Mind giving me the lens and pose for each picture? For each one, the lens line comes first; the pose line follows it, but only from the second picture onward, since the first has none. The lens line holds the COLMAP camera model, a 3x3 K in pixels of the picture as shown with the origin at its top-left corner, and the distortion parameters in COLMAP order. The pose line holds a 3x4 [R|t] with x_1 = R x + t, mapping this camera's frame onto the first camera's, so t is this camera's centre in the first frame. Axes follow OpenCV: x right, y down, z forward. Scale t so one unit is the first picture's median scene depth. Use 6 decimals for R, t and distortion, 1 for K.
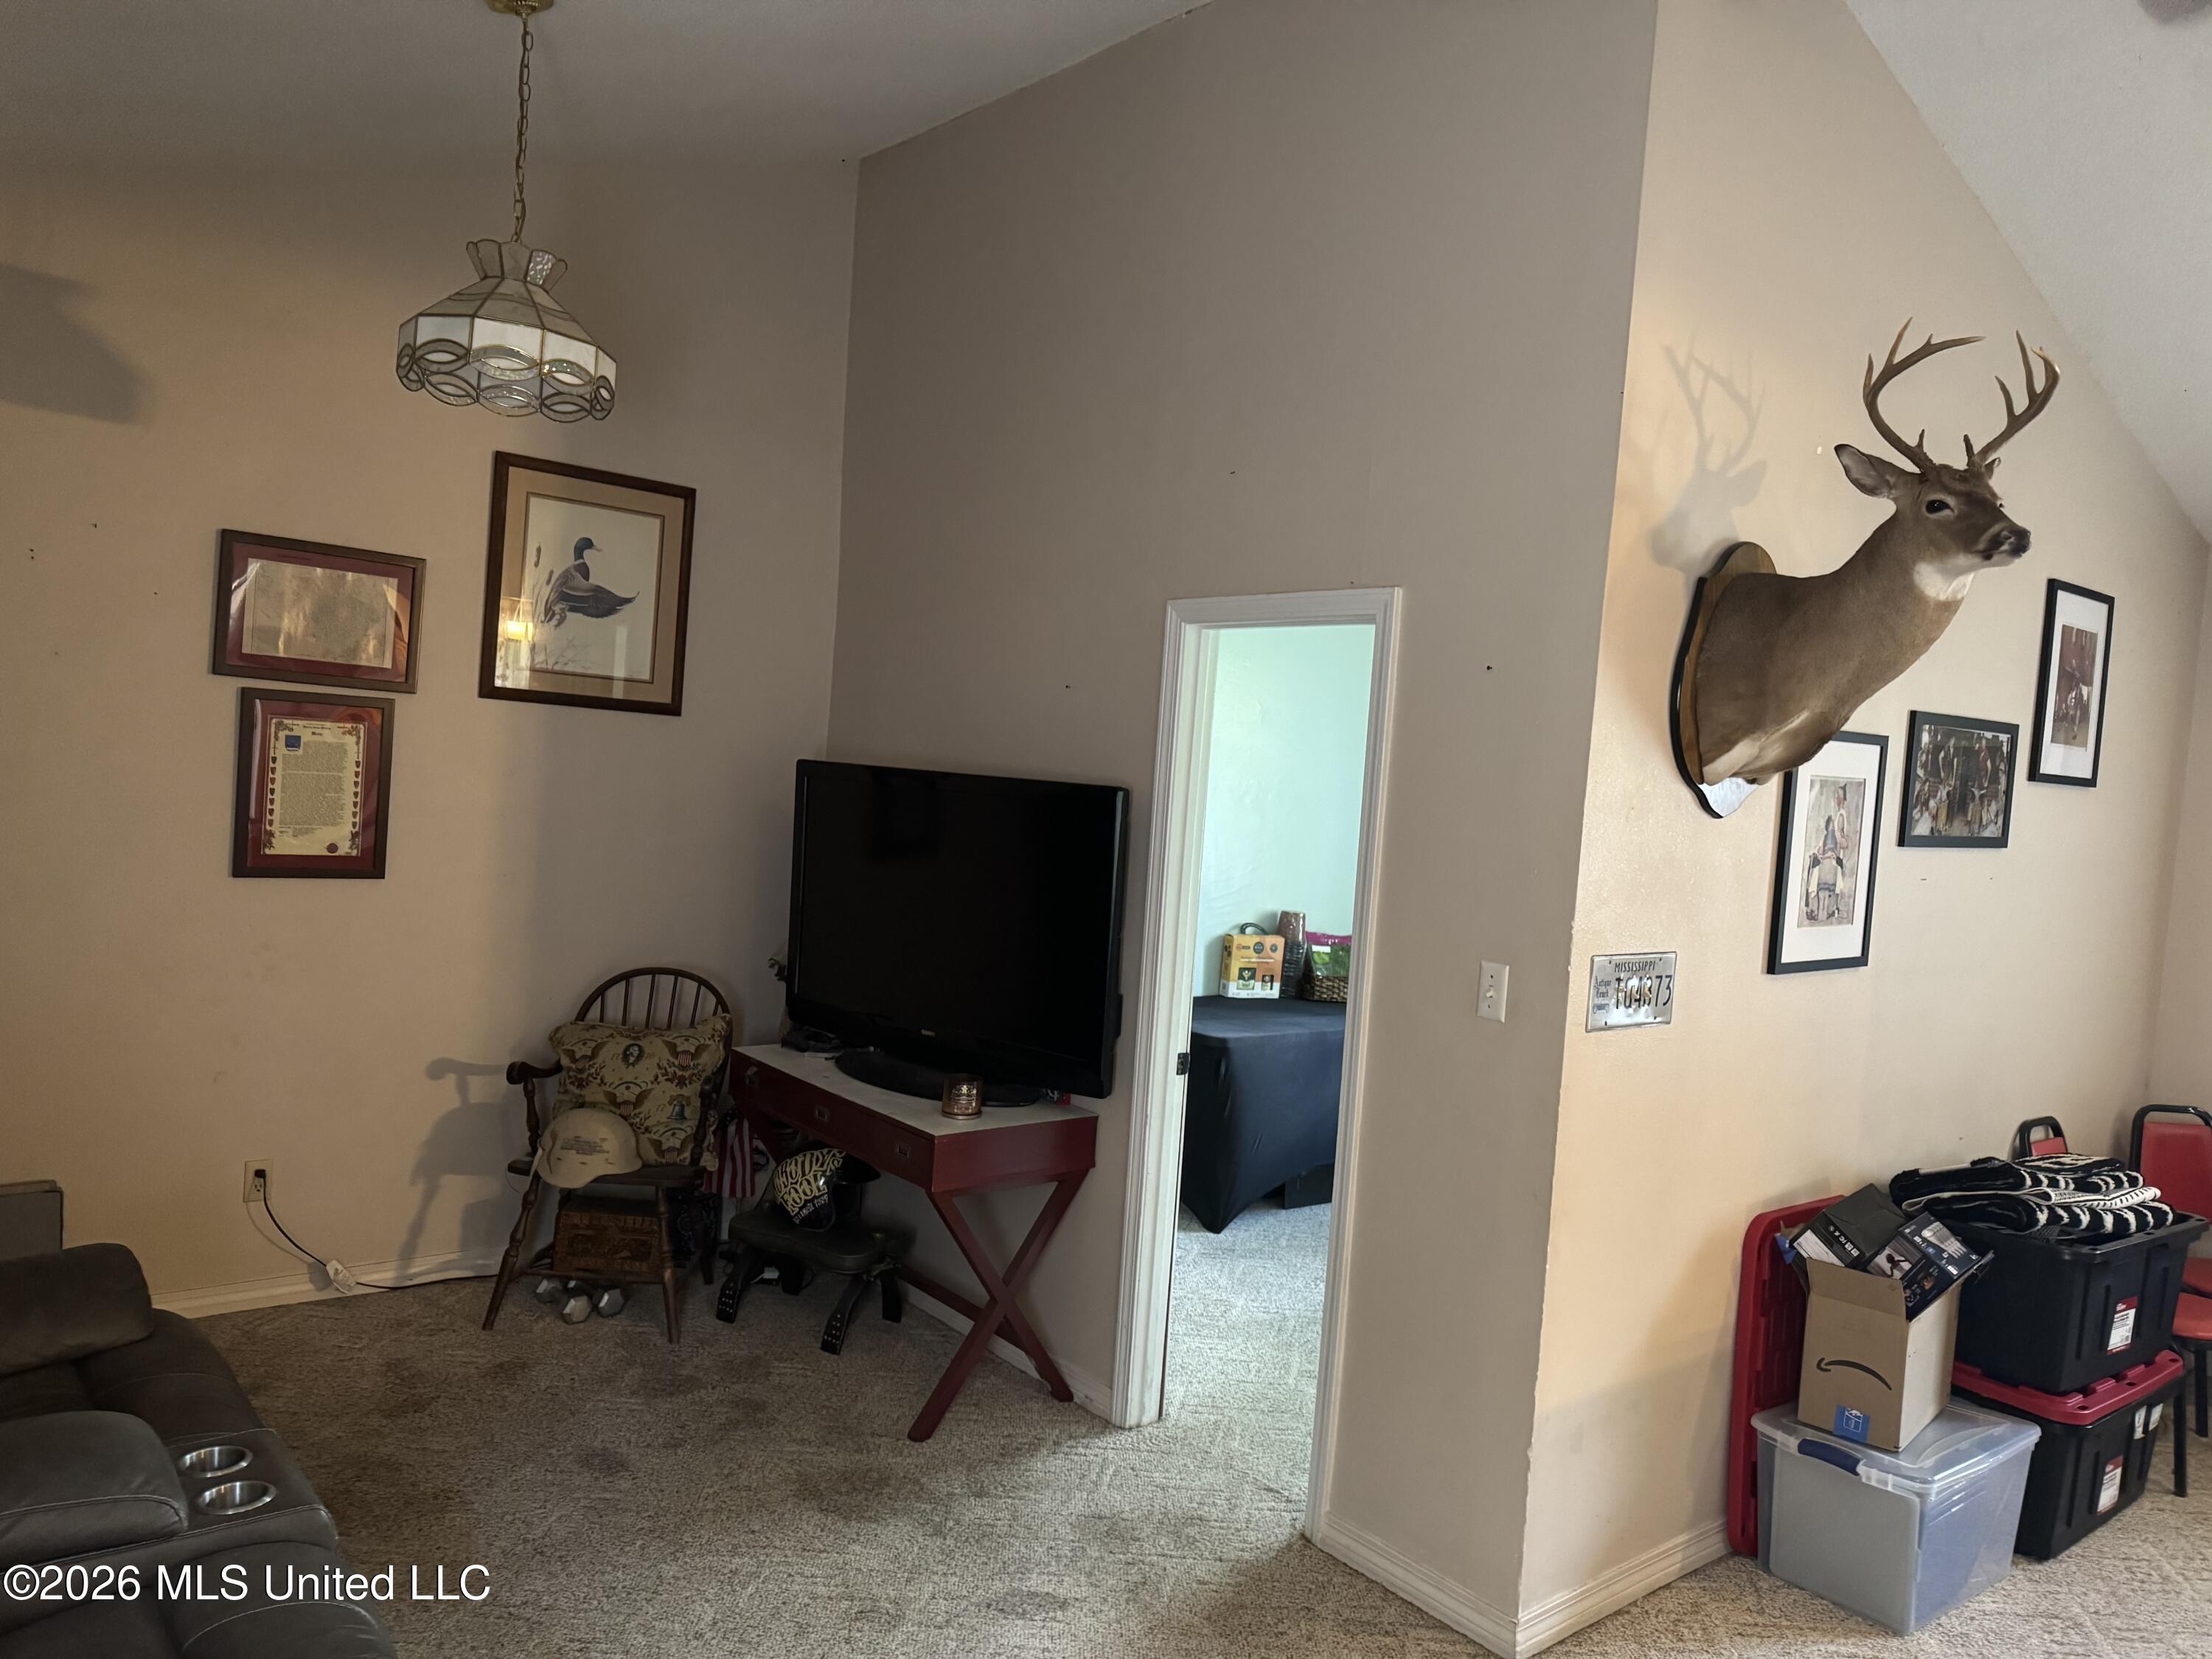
lens RADIAL K [[1552.8, 0, 1104.6], [0, 1552.8, 826.8], [0, 0, 1]] dist [0.065901, -0.080919]
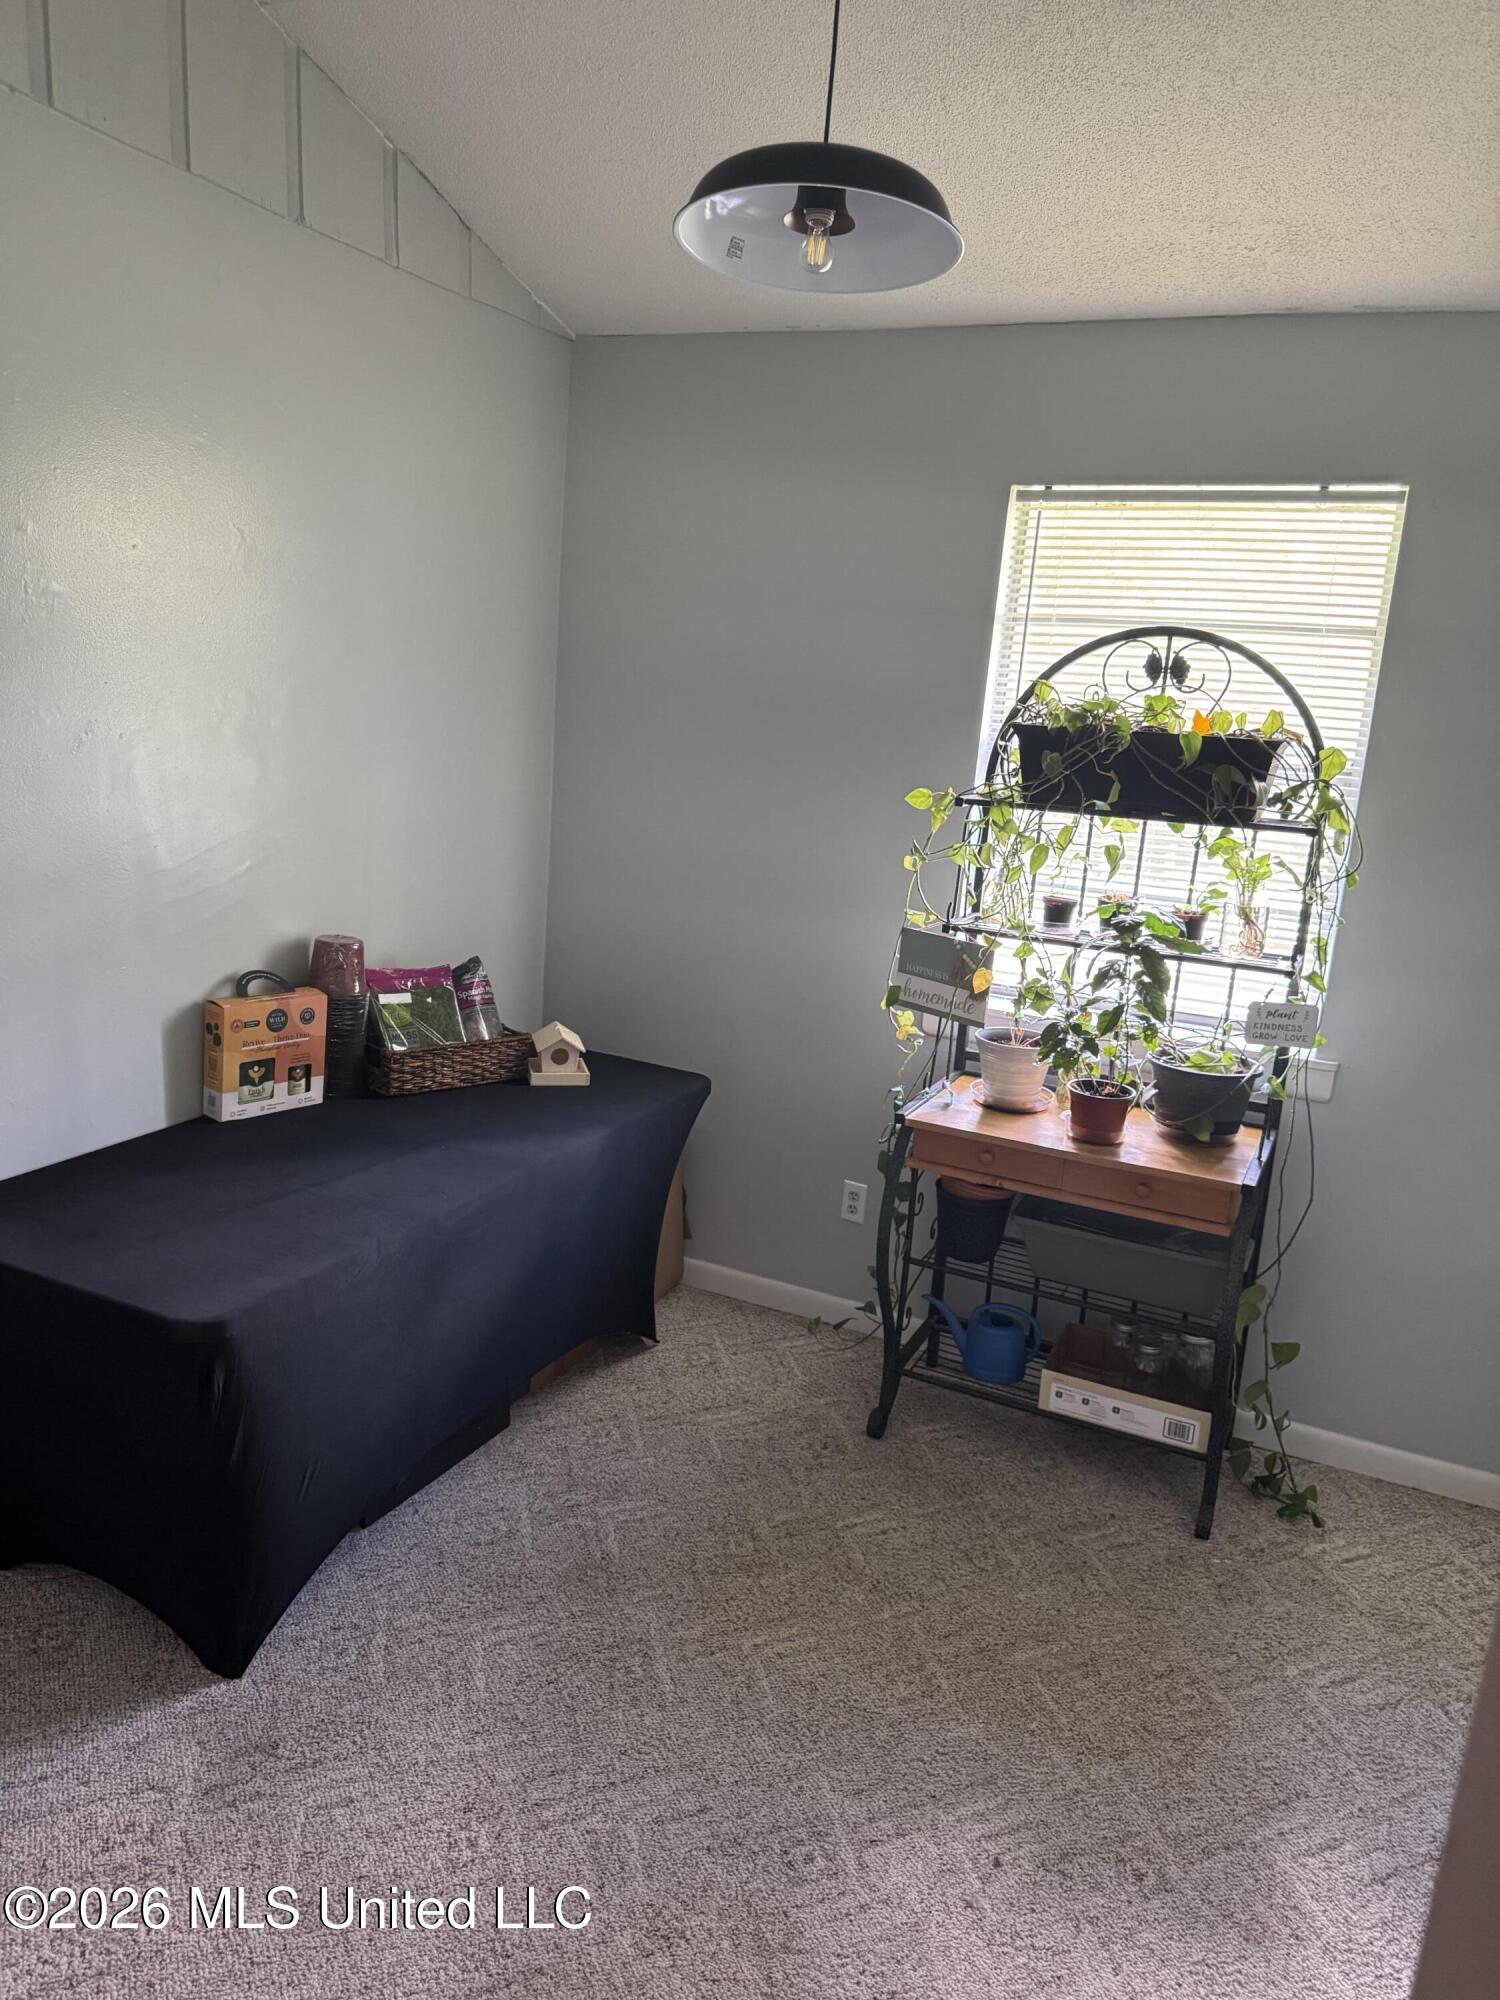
lens RADIAL K [[1403.9, 0, 750.8], [0, 1403.9, 1003.9], [0, 0, 1]] dist [0.065901, -0.080919]
pose [[0.906967, -0.097189, 0.409835, 0.050071], [0.013805, 0.979351, 0.201694, -0.019464], [-0.420975, -0.177272, 0.889581, 0.516551]]
